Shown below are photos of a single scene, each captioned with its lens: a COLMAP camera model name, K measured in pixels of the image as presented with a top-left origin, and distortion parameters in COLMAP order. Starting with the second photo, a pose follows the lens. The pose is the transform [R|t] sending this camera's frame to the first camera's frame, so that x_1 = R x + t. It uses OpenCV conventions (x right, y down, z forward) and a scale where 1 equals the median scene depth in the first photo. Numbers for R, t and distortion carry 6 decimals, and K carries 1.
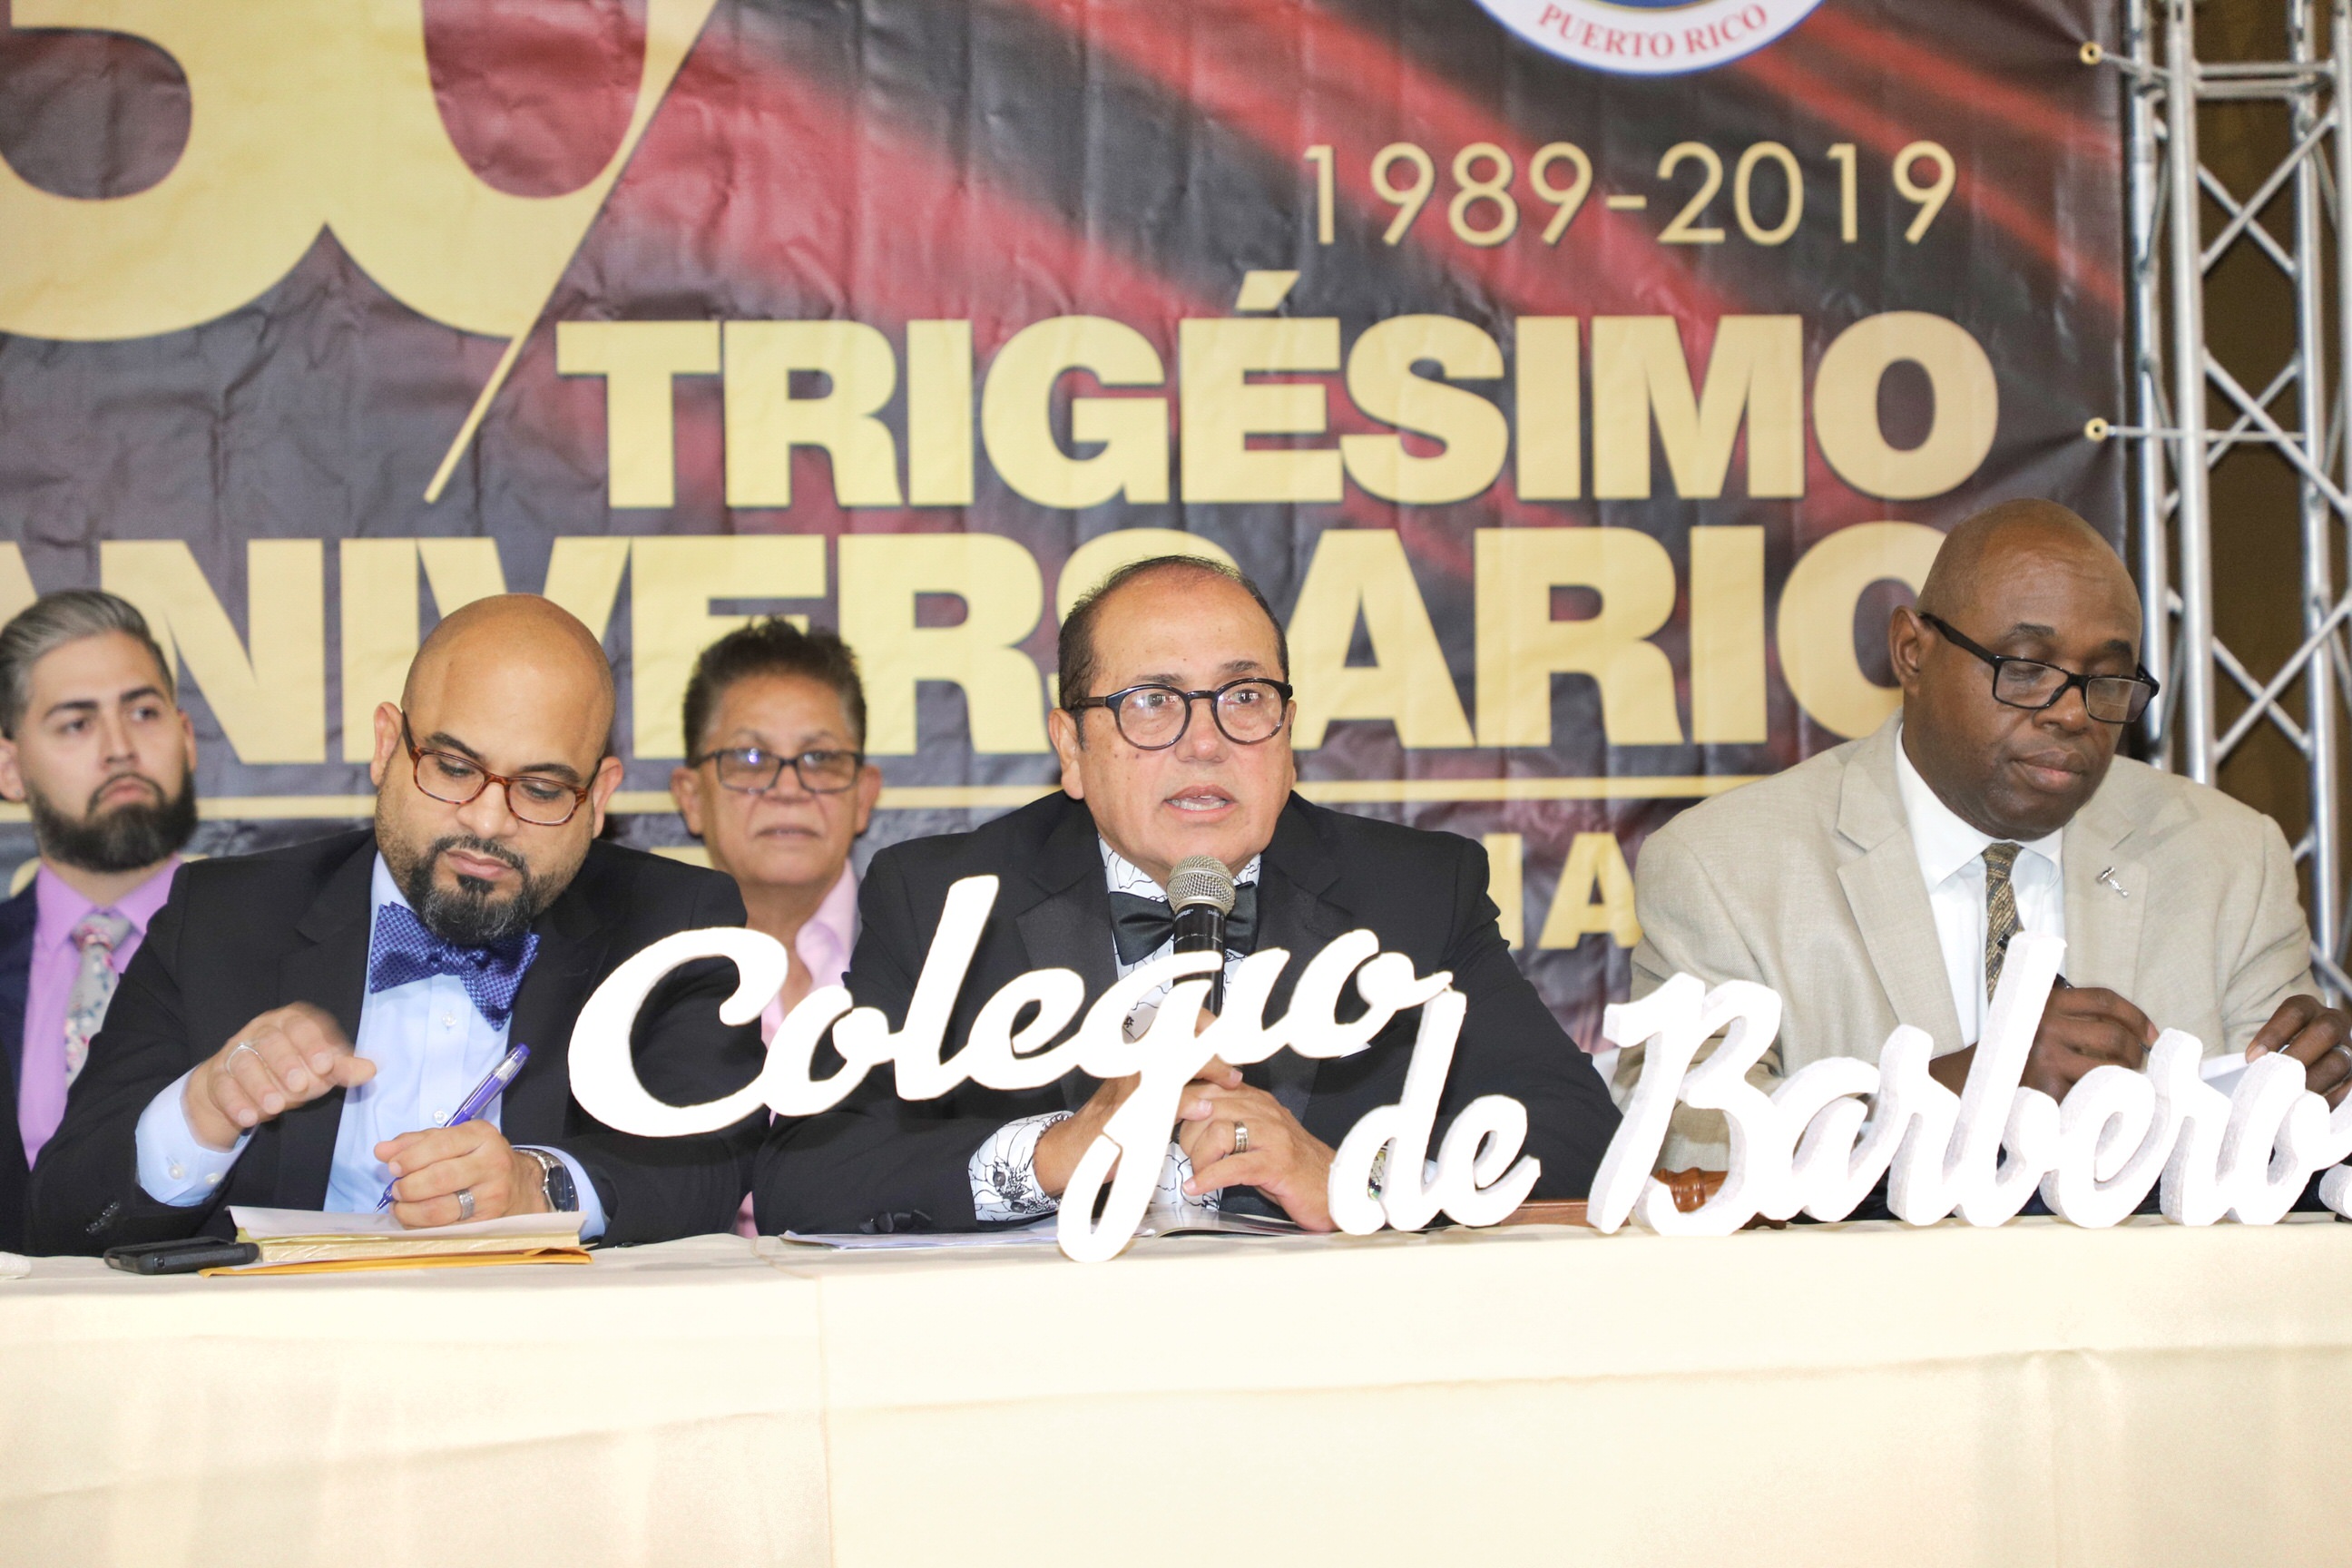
lens RADIAL K [[6720.4, 0, 1176.0], [0, 6720.4, 784.0], [0, 0, 1]] dist [0.065950, 0.255347]
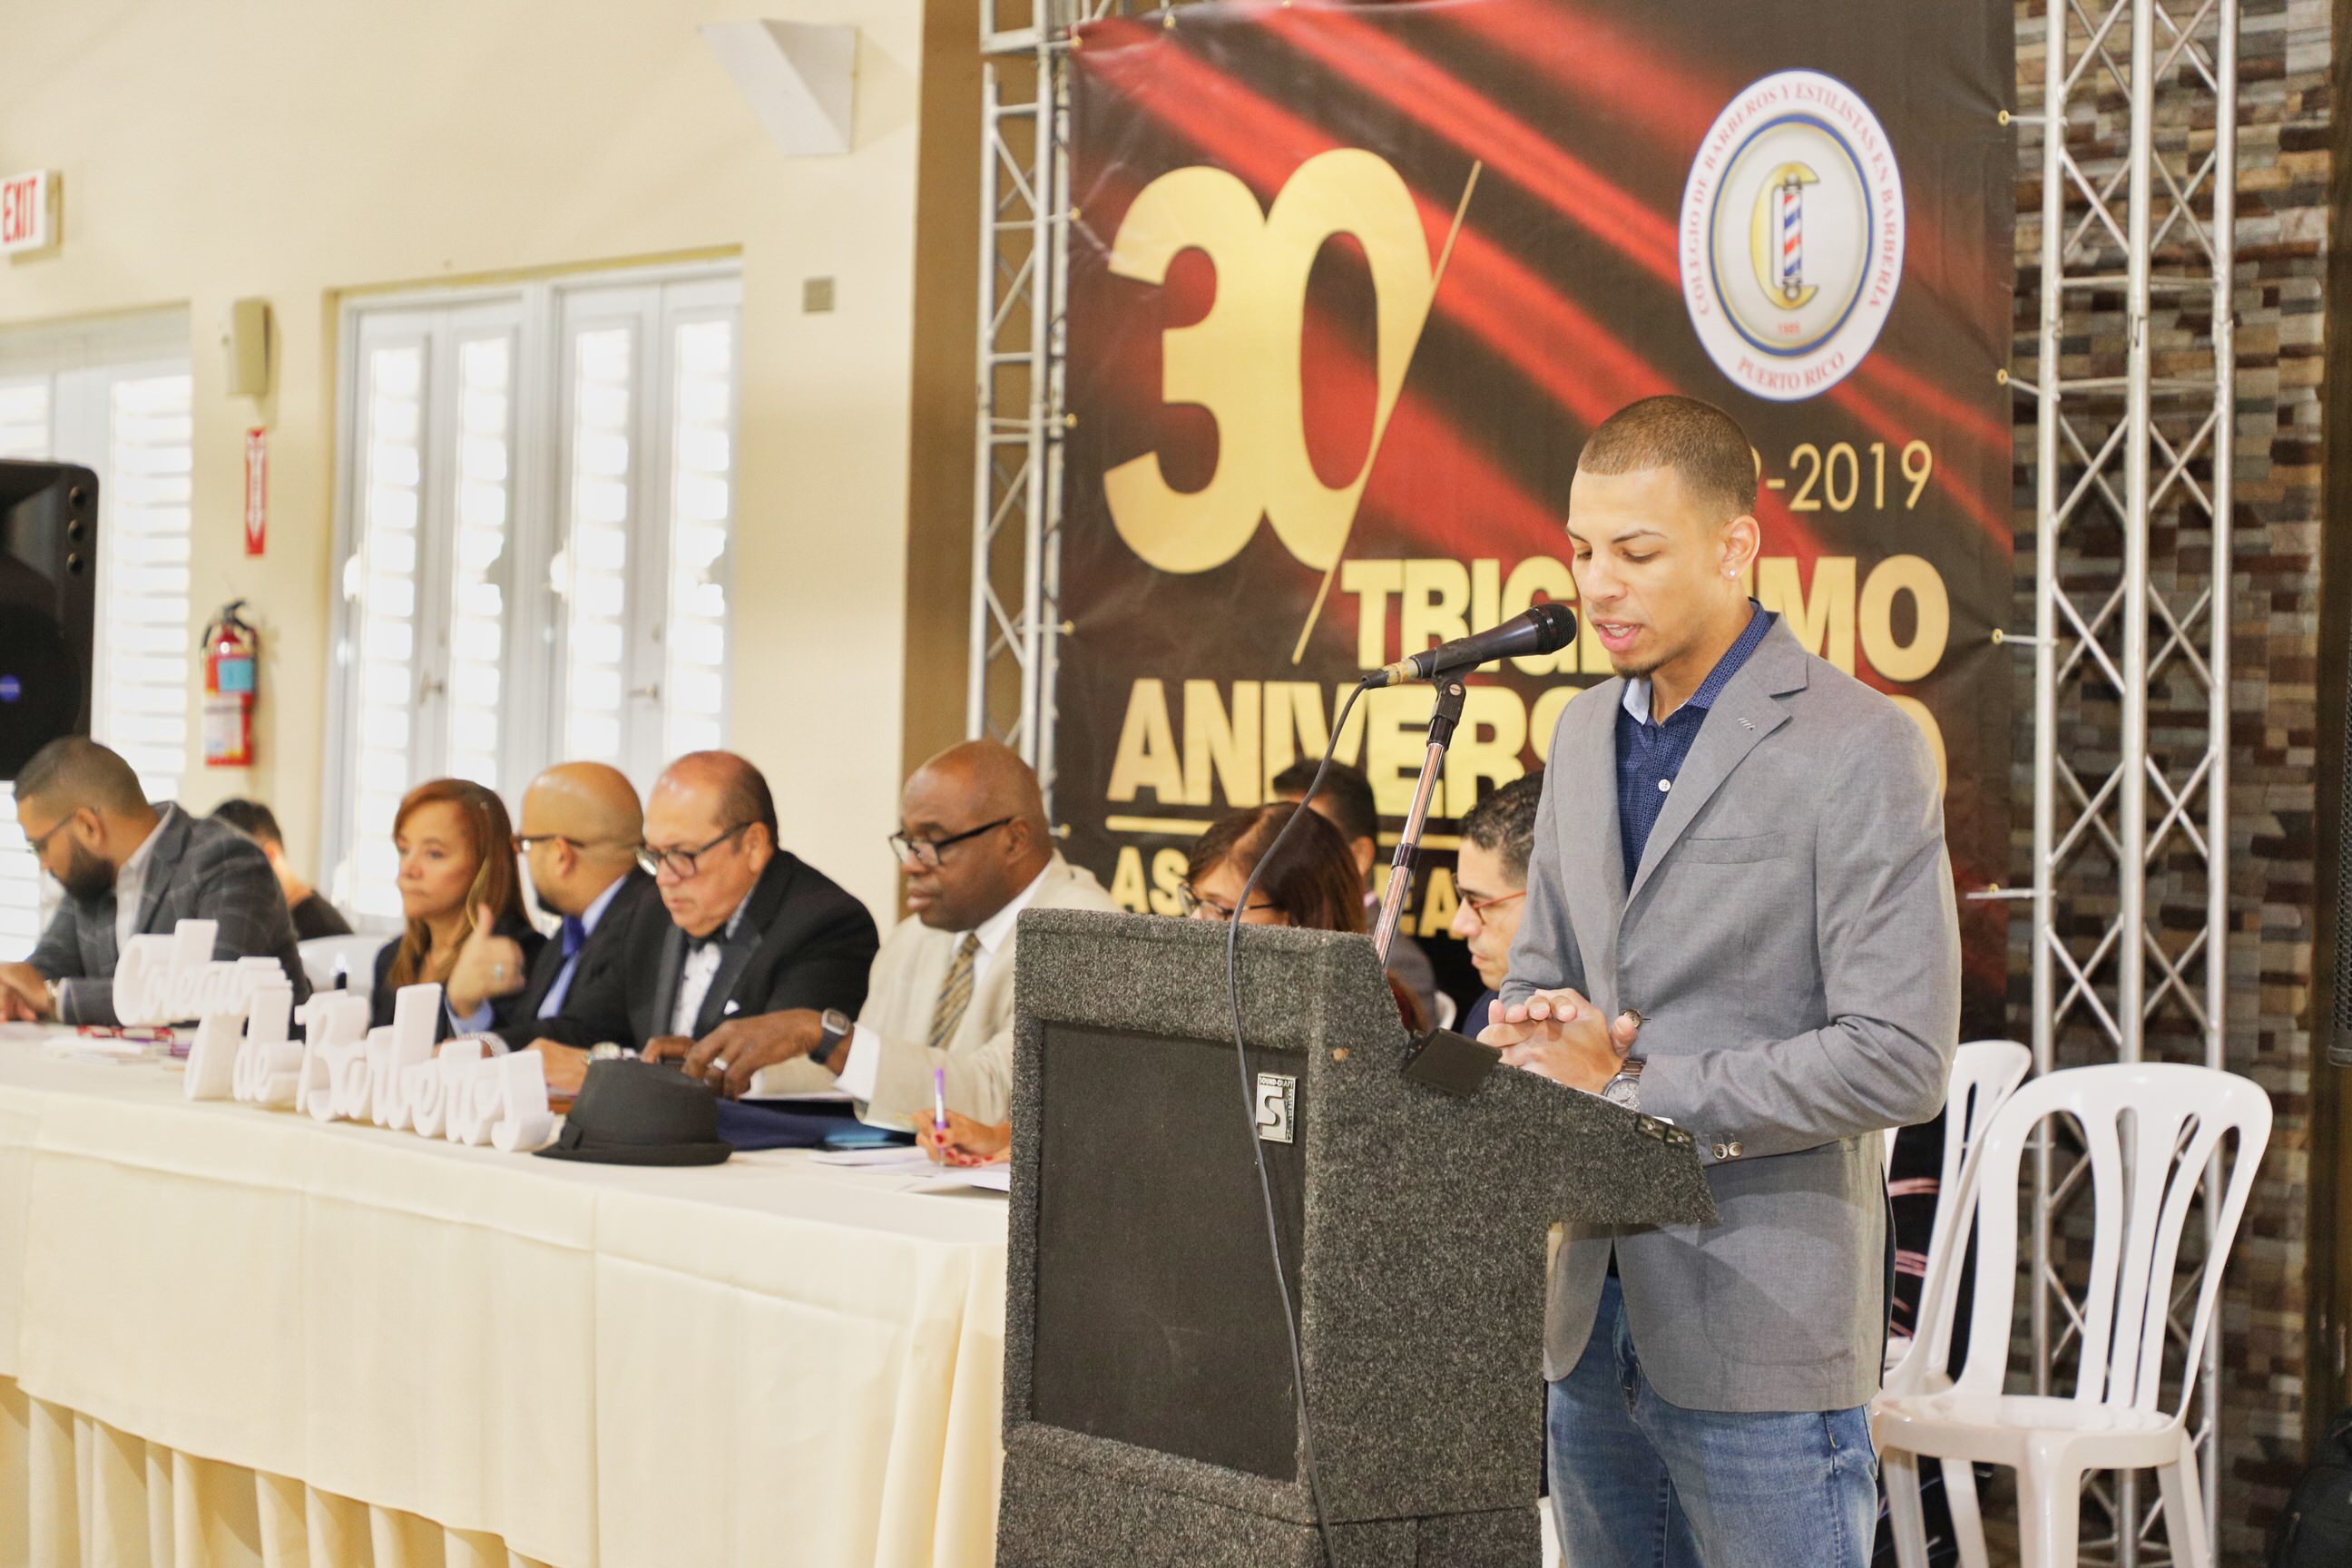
lens RADIAL K [[5022.5, 0, 1174.8], [0, 5022.5, 821.8], [0, 0, 1]] dist [0.029570, 0.112540]
pose [[0.501172, 0.052842, -0.863733, 1.003198], [-0.007647, 0.998365, 0.056642, -0.073603], [0.865314, -0.021782, 0.500756, 0.301394]]
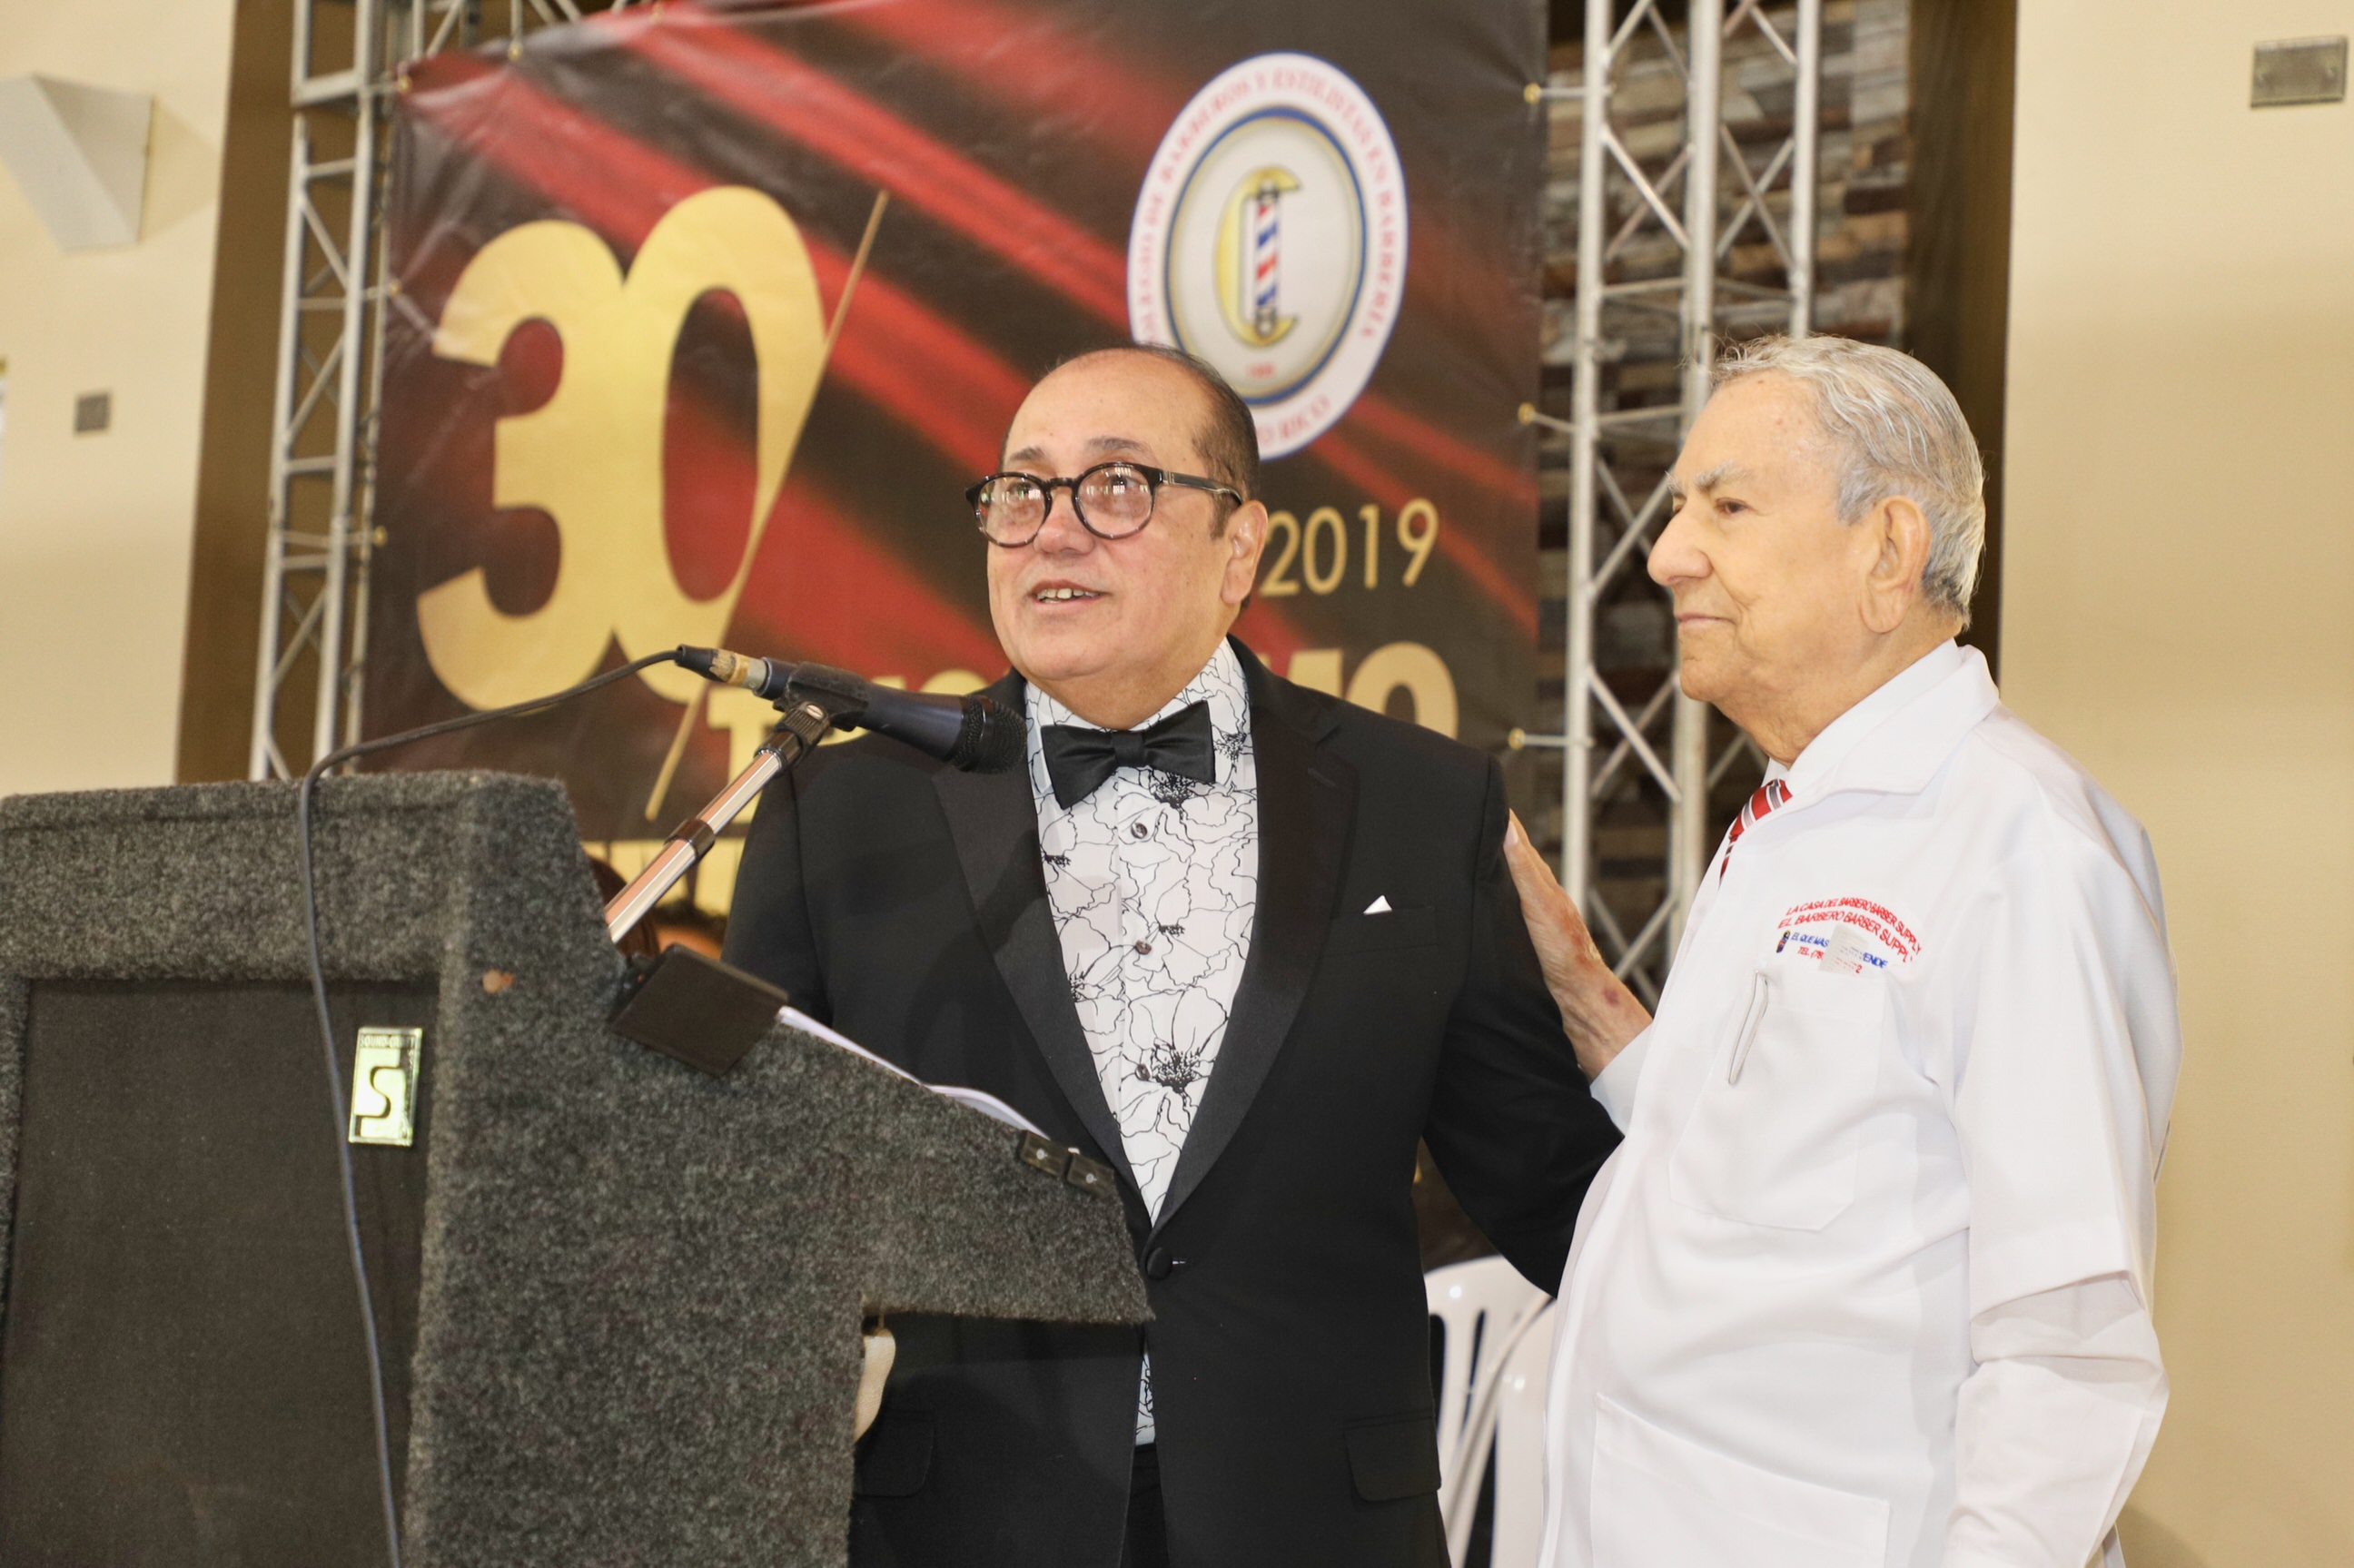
lens RADIAL K [[4752.4, 0, 1434.8], [0, 4752.4, 682.9], [0, 0, 1]] dist [0.033848, -0.318720]
pose [[0.636464, -0.034581, -0.770531, 0.762261], [-0.031516, 0.996994, -0.070777, -0.004338], [0.770662, 0.069331, 0.633461, 0.479392]]
